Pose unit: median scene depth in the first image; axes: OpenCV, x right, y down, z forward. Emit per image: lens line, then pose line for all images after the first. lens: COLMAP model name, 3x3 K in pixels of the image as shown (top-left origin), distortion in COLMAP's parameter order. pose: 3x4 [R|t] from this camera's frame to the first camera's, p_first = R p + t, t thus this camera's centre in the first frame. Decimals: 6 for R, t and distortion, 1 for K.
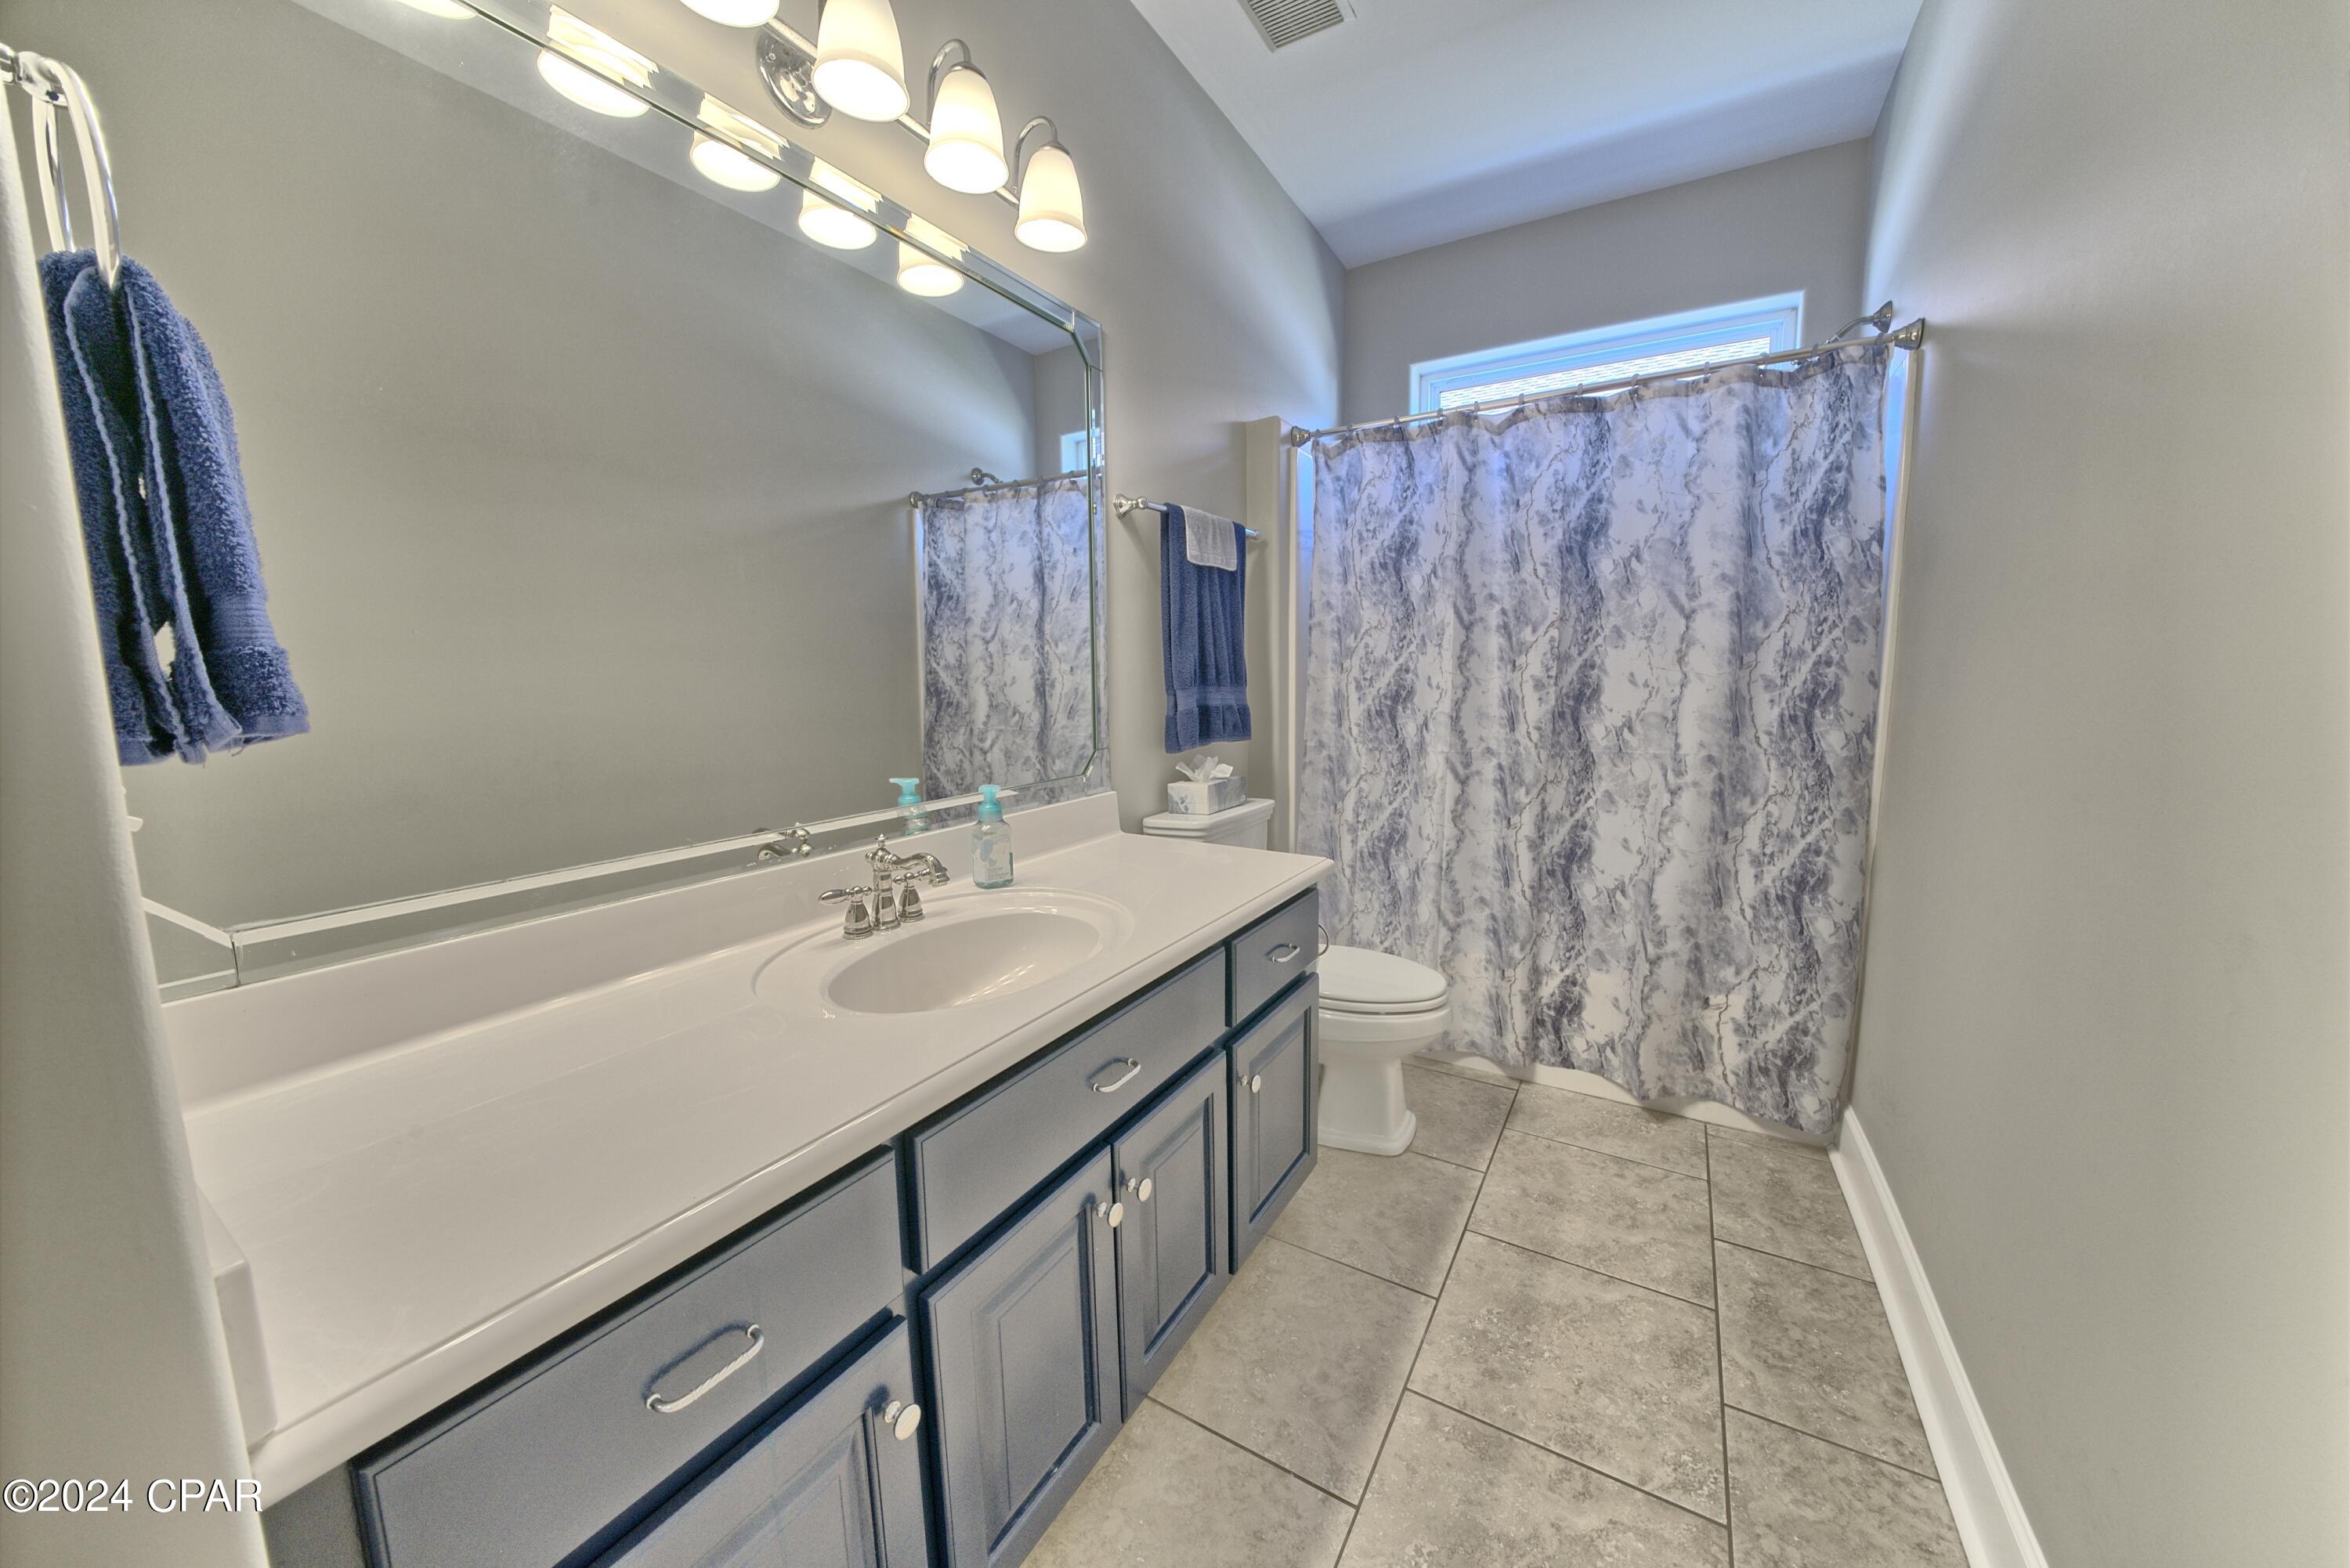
lens RADIAL K [[811.5, 0, 1166.3], [0, 811.5, 785.7], [0, 0, 1]] dist [-0.021283, 0.001751]
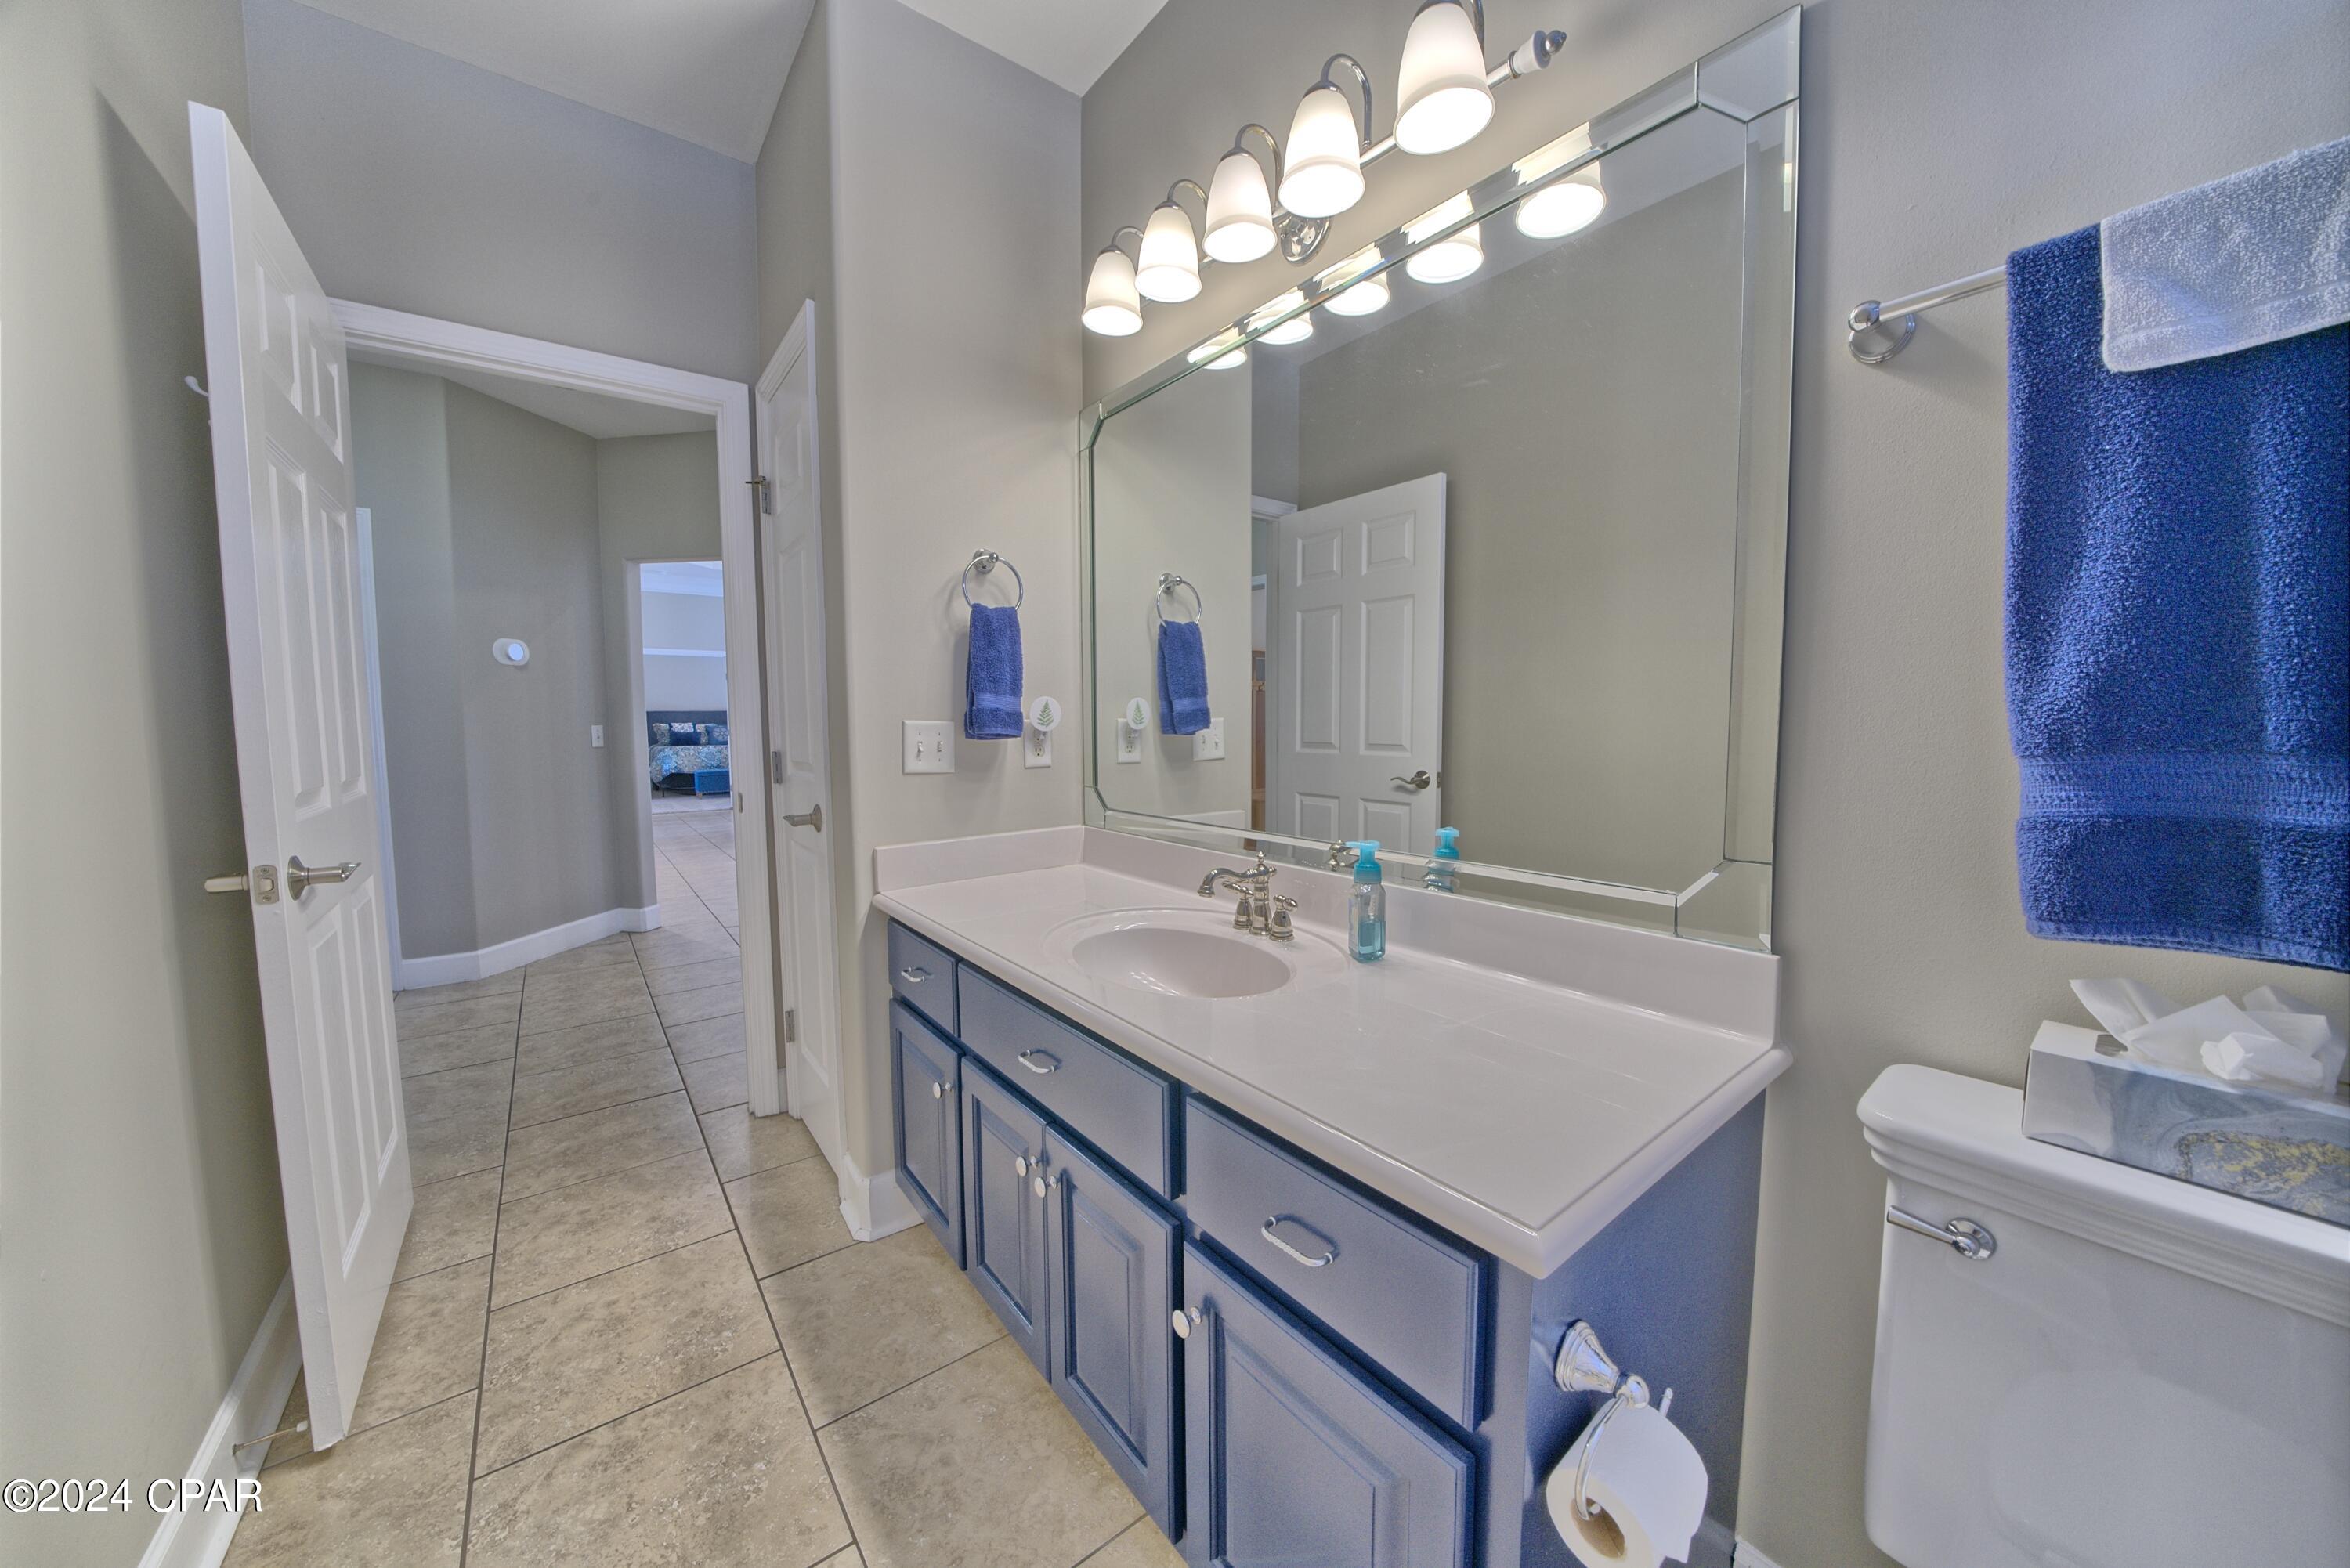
lens RADIAL K [[811.5, 0, 1167.1], [0, 811.5, 782.0], [0, 0, 1]] dist [-0.021283, 0.001751]
pose [[-0.353563, 0.085630, -0.931483, 0.799331], [-0.116124, 0.984080, 0.134542, -0.186448], [0.928175, 0.155737, -0.337990, 1.301773]]
